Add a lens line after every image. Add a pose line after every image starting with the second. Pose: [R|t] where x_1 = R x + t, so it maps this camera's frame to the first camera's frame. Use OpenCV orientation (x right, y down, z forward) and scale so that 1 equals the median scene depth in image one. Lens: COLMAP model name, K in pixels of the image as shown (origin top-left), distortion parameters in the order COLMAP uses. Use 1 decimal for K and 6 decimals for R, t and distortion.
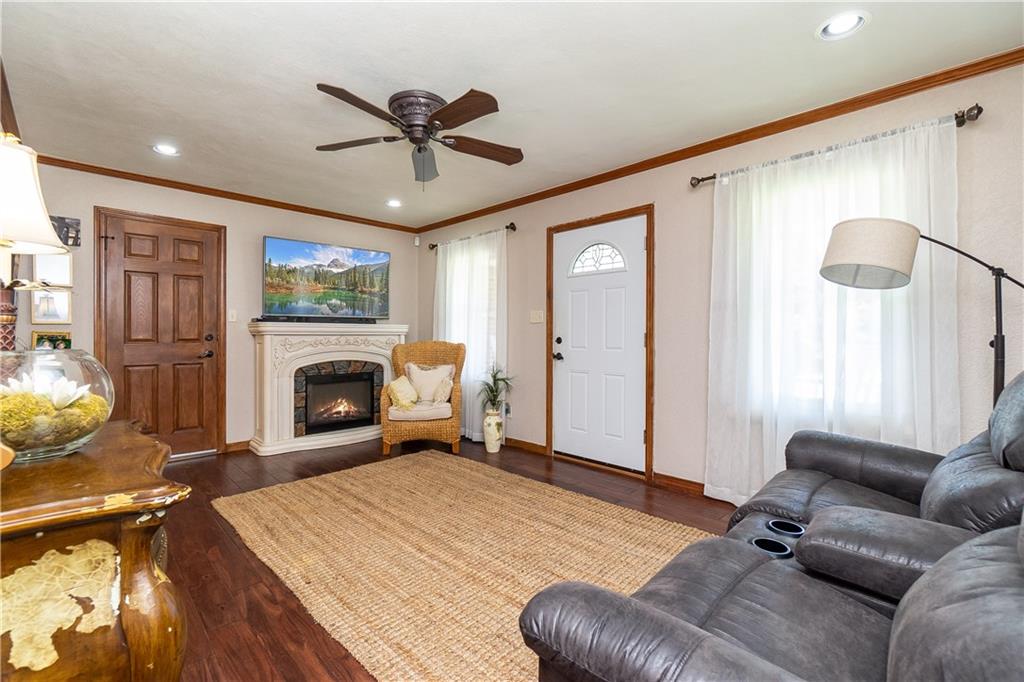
lens RADIAL K [[437.2, 0, 511.0], [0, 437.2, 334.3], [0, 0, 1]] dist [-0.007795, 0.000084]
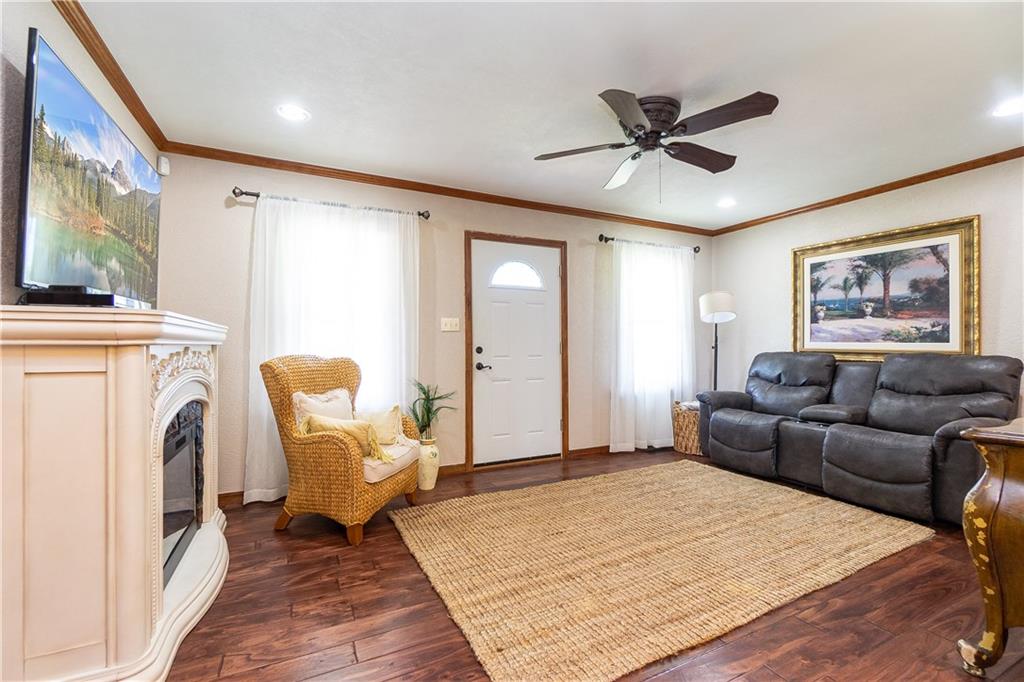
lens RADIAL K [[437.2, 0, 510.4], [0, 437.2, 343.8], [0, 0, 1]] dist [-0.007795, 0.000084]
pose [[0.331145, -0.000588, 0.943580, -0.795399], [0.001506, 0.999999, 0.000095, 0.000090], [-0.943579, 0.001389, 0.331145, 0.616147]]
